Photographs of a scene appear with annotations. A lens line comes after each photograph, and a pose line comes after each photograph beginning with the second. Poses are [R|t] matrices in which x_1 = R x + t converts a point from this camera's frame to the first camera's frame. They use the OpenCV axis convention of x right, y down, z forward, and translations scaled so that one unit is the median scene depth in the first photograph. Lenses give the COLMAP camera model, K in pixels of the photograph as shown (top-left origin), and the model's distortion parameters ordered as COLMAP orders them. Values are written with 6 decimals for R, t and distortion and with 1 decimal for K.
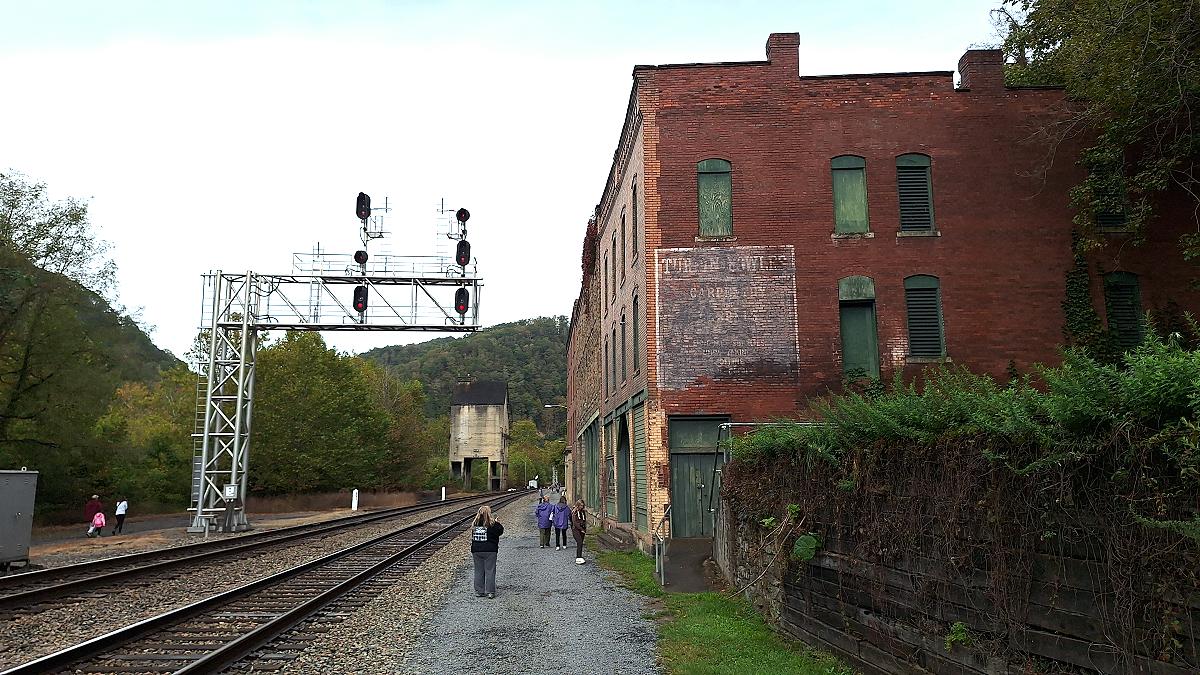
lens RADIAL K [[816.1, 0, 617.0], [0, 816.1, 333.0], [0, 0, 1]] dist [0.064636, -0.000477]
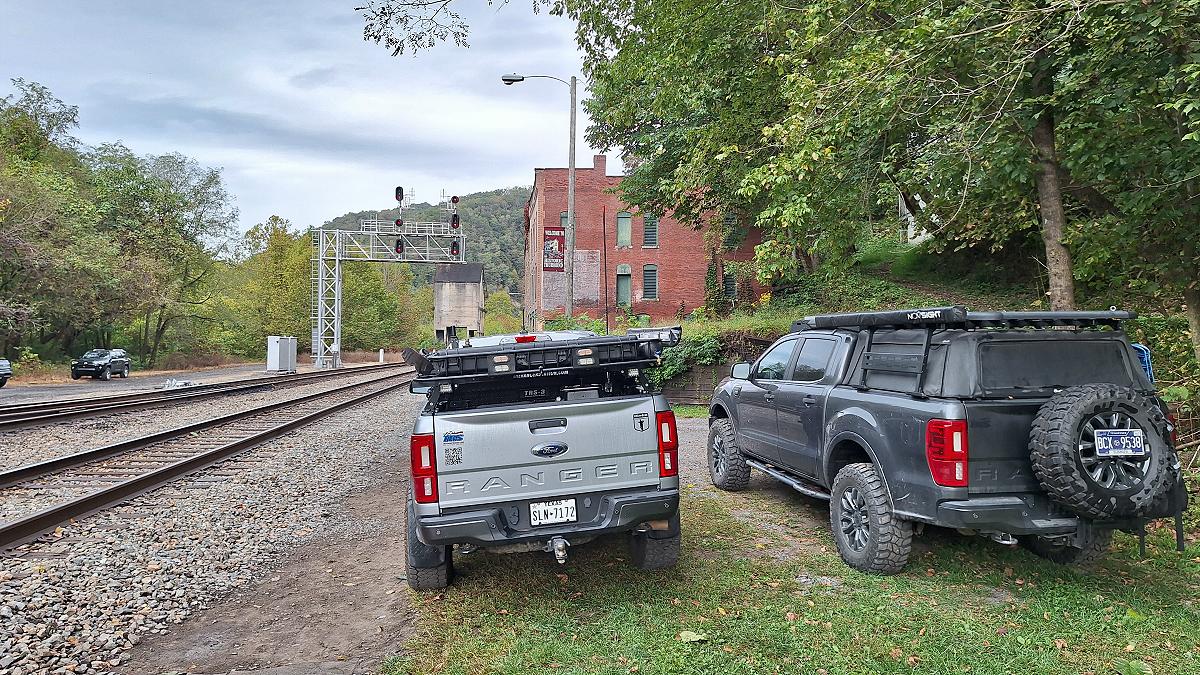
lens RADIAL K [[816.1, 0, 617.0], [0, 816.1, 333.0], [0, 0, 1]] dist [0.064636, -0.000477]
pose [[0.999396, 0.018820, 0.029229, 0.119673], [-0.023203, 0.987215, 0.157695, -0.146188], [-0.025888, -0.158278, 0.987055, -0.829240]]
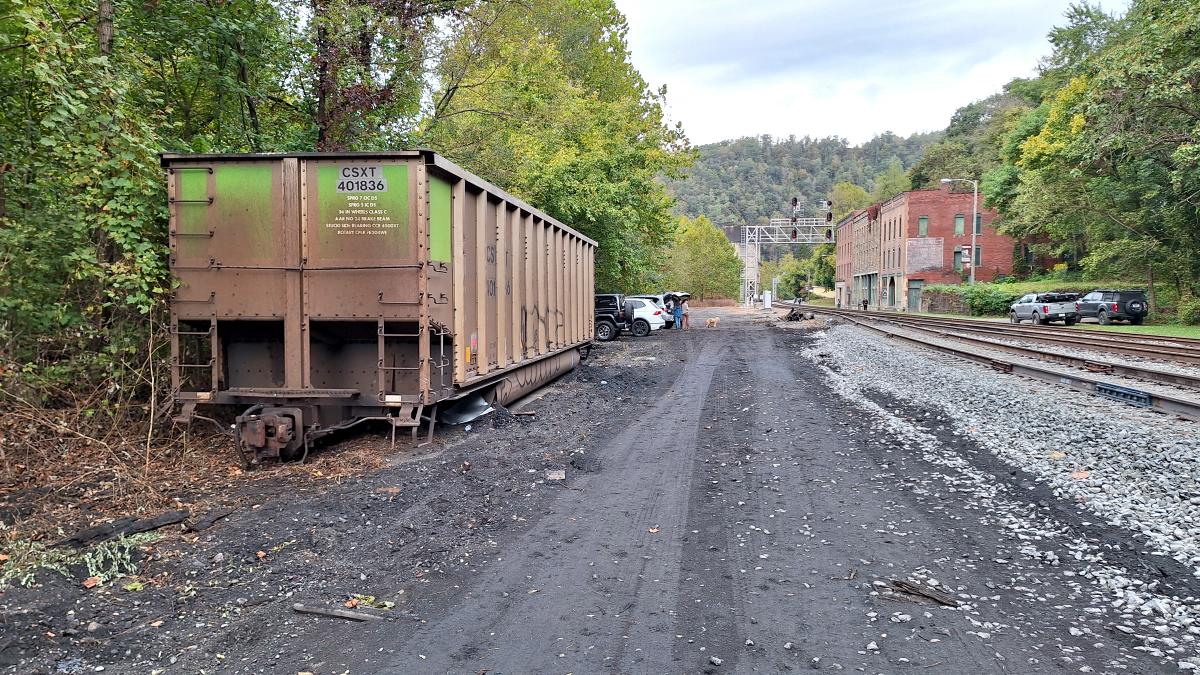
lens RADIAL K [[813.4, 0, 601.1], [0, 813.4, 333.1], [0, 0, 1]] dist [0.117562, -0.153835]
pose [[0.968649, 0.022530, -0.247409, -0.240485], [0.033135, 0.975265, 0.218543, -0.356757], [0.246213, -0.219889, 0.943943, -2.021698]]
